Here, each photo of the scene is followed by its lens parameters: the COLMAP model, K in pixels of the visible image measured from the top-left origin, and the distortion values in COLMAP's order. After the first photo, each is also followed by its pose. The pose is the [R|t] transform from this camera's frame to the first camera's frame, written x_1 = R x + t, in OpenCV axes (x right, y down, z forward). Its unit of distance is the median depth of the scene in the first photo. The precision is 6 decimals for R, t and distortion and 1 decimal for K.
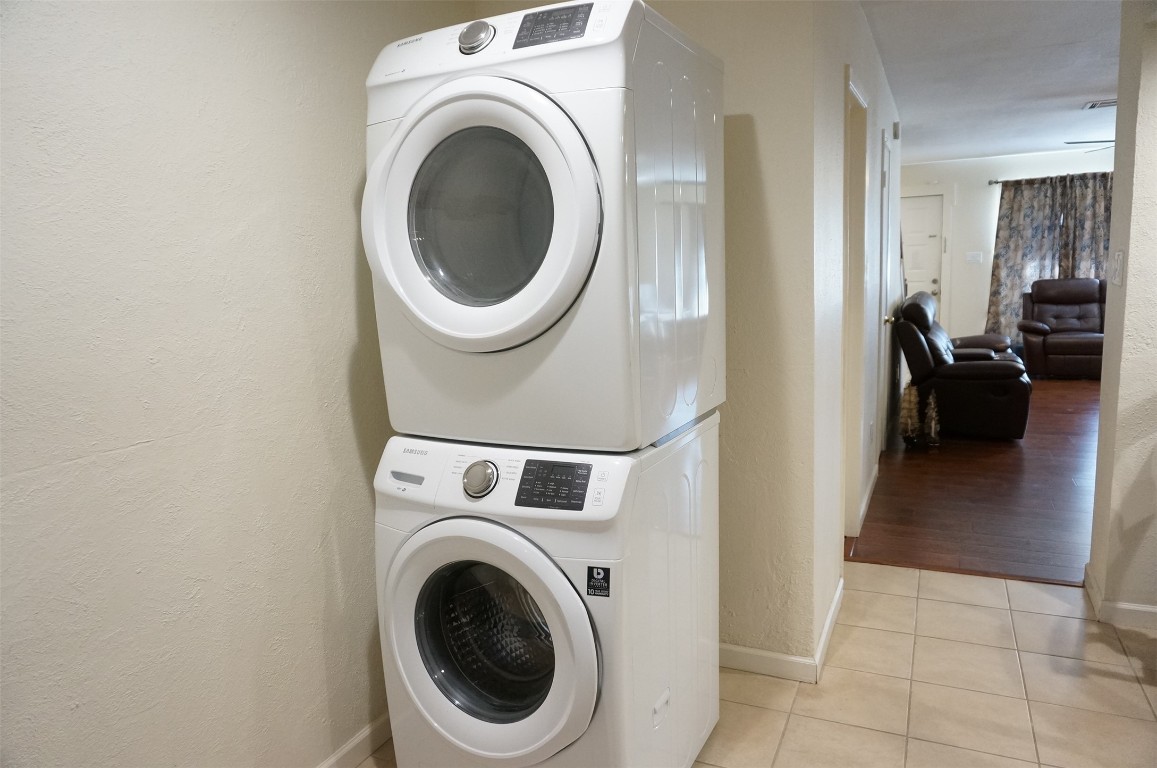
lens RADIAL K [[776.6, 0, 577.5], [0, 776.6, 389.4], [0, 0, 1]] dist [-0.033325, 0.019617]
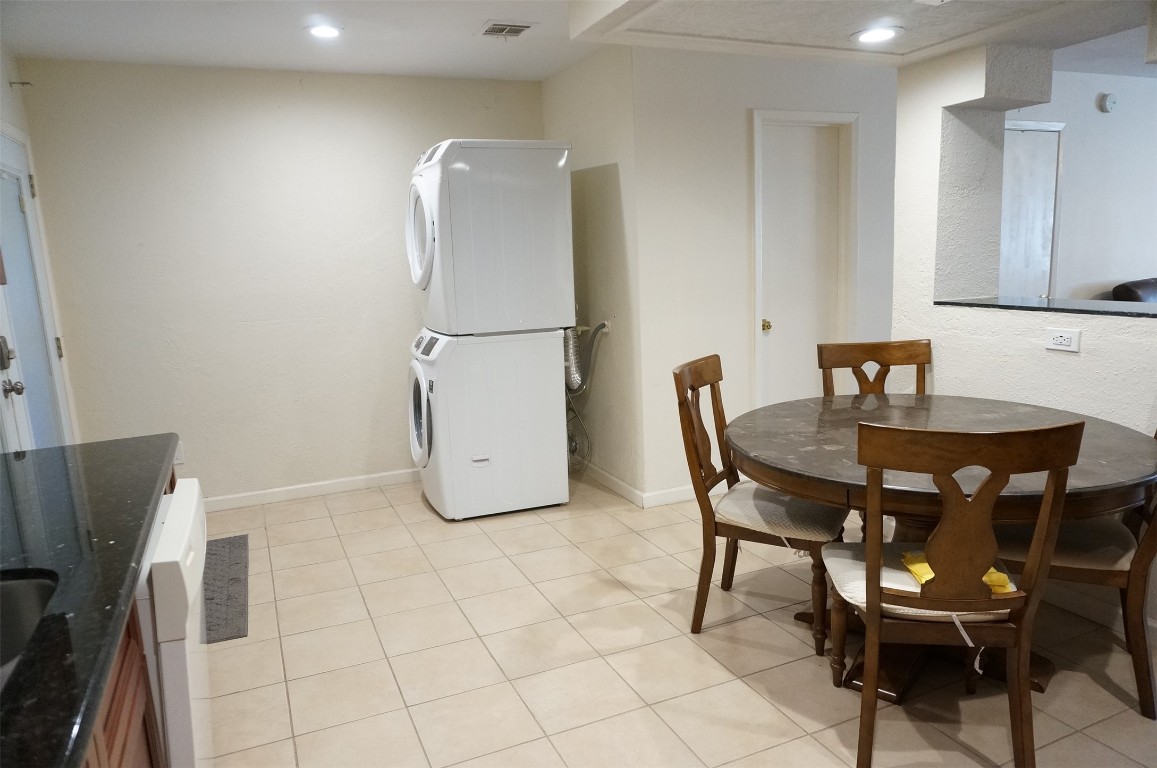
lens RADIAL K [[776.6, 0, 577.5], [0, 776.6, 389.4], [0, 0, 1]] dist [-0.033325, 0.019617]
pose [[0.755993, 0.127972, -0.641948, 1.207688], [-0.099104, 0.991775, 0.080999, 0.011068], [0.647034, 0.002385, 0.762458, -0.339547]]
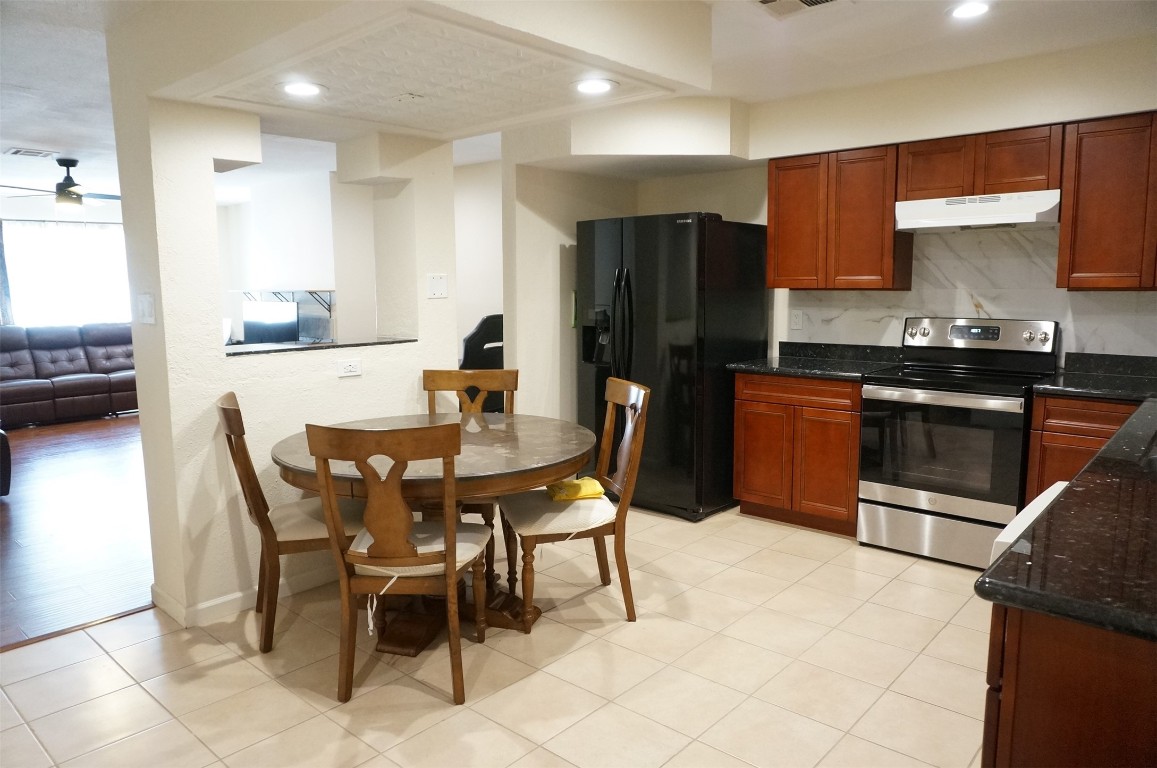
lens RADIAL K [[776.6, 0, 577.5], [0, 776.6, 389.4], [0, 0, 1]] dist [-0.033325, 0.019617]
pose [[0.285697, -0.090742, 0.954014, -0.193699], [0.152213, 0.987166, 0.048312, -0.003268], [-0.946155, 0.131410, 0.295843, 0.105862]]
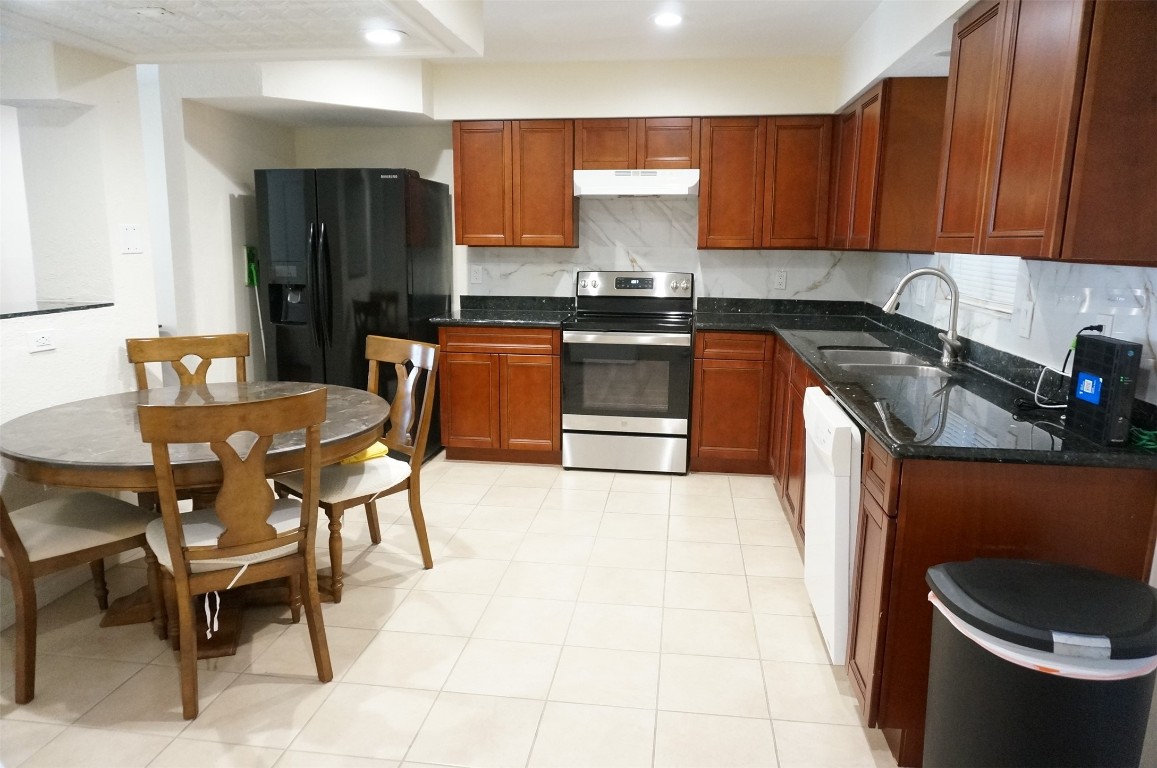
lens RADIAL K [[776.6, 0, 577.5], [0, 776.6, 389.4], [0, 0, 1]] dist [-0.033325, 0.019617]
pose [[-0.297591, -0.144183, 0.943743, -0.262190], [0.158221, 0.967411, 0.197691, -0.066225], [-0.941491, 0.208151, -0.265080, 0.483862]]
